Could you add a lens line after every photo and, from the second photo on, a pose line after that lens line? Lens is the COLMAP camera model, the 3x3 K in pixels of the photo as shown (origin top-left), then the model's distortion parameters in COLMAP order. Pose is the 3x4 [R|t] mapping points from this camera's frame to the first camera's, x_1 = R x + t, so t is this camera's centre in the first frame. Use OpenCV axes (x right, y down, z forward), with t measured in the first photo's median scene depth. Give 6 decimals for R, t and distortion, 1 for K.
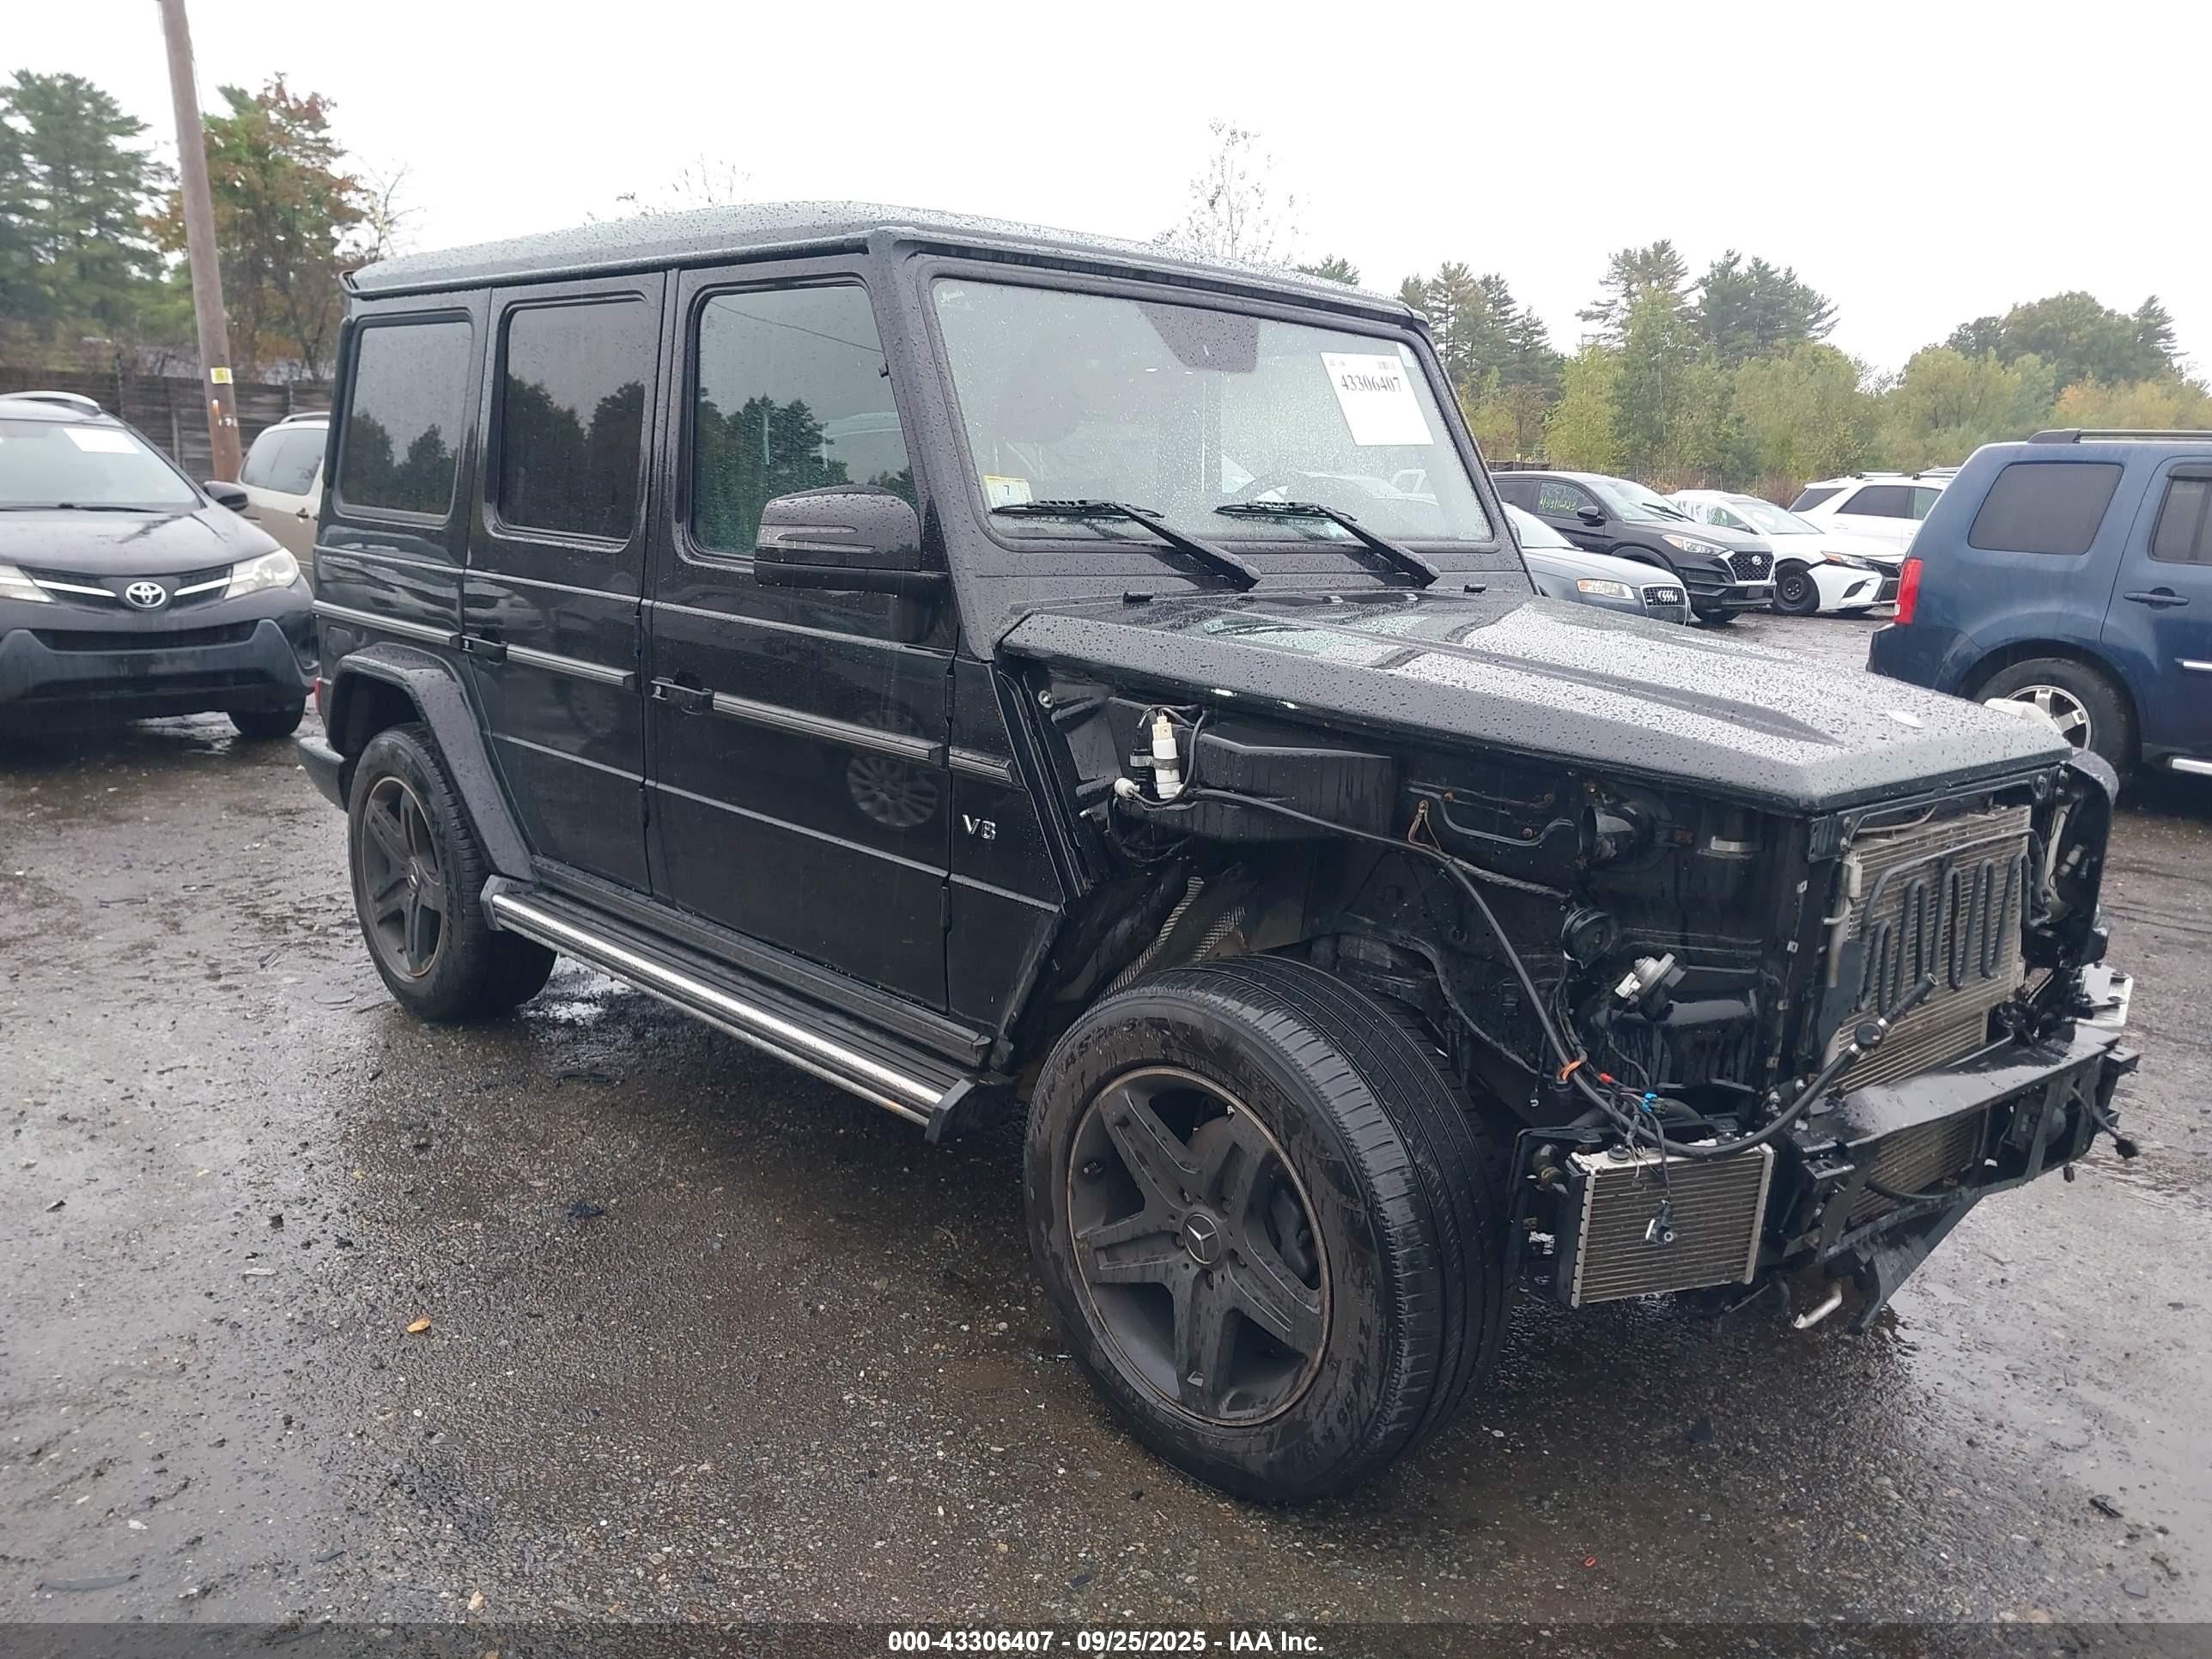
lens RADIAL K [[1764.2, 0, 1117.6], [0, 1764.2, 851.6], [0, 0, 1]] dist [0.008650, 0.001297]
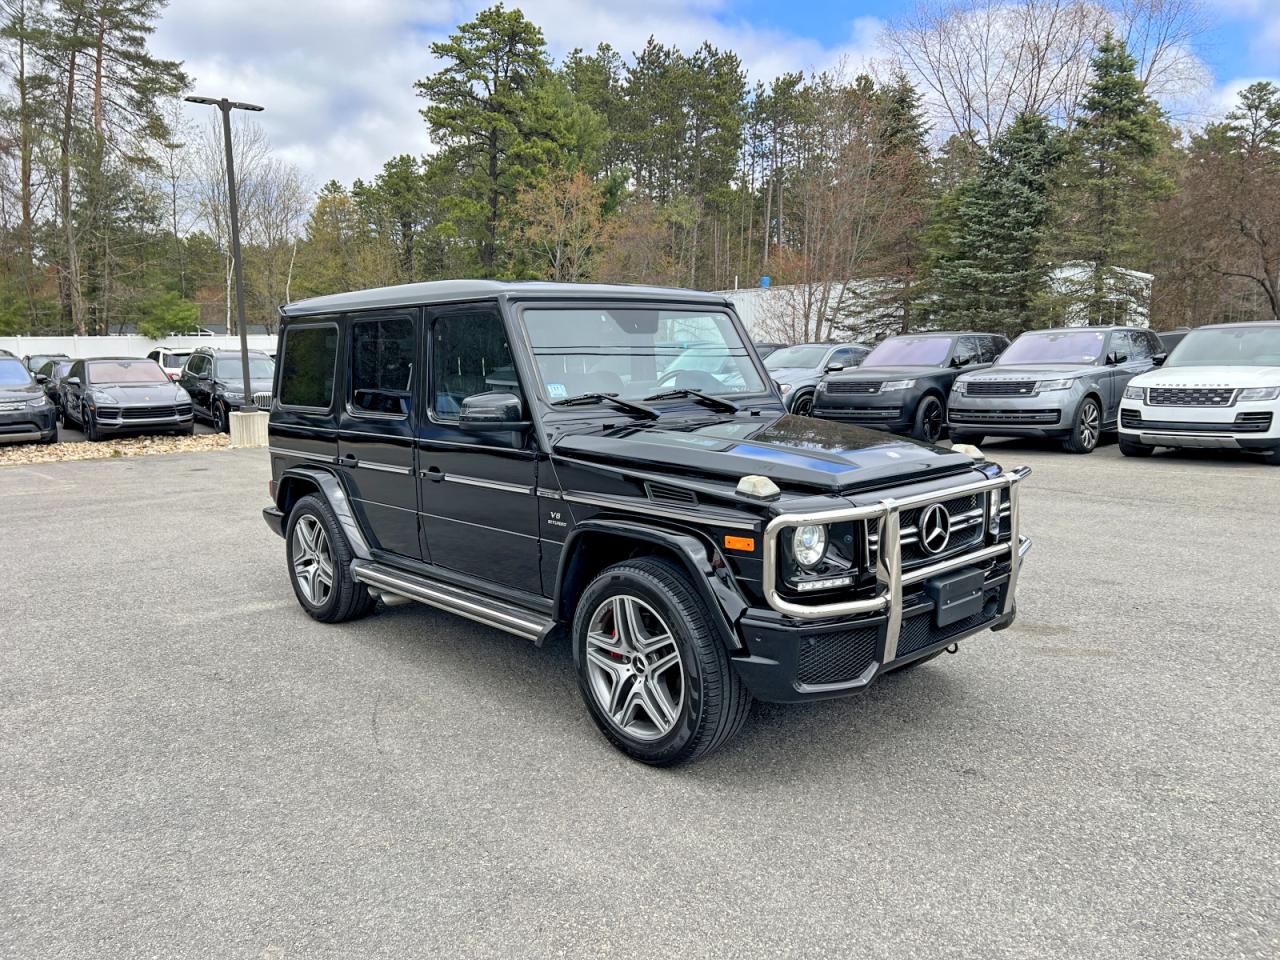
lens RADIAL K [[1011.5, 0, 640.0], [0, 1011.5, 480.0], [0, 0, 1]] dist [-0.002039, -0.002758]
pose [[0.997758, -0.058951, -0.031693, 0.095224], [0.056041, 0.994721, -0.085960, 0.060276], [0.036593, 0.083991, 0.995794, -0.434830]]
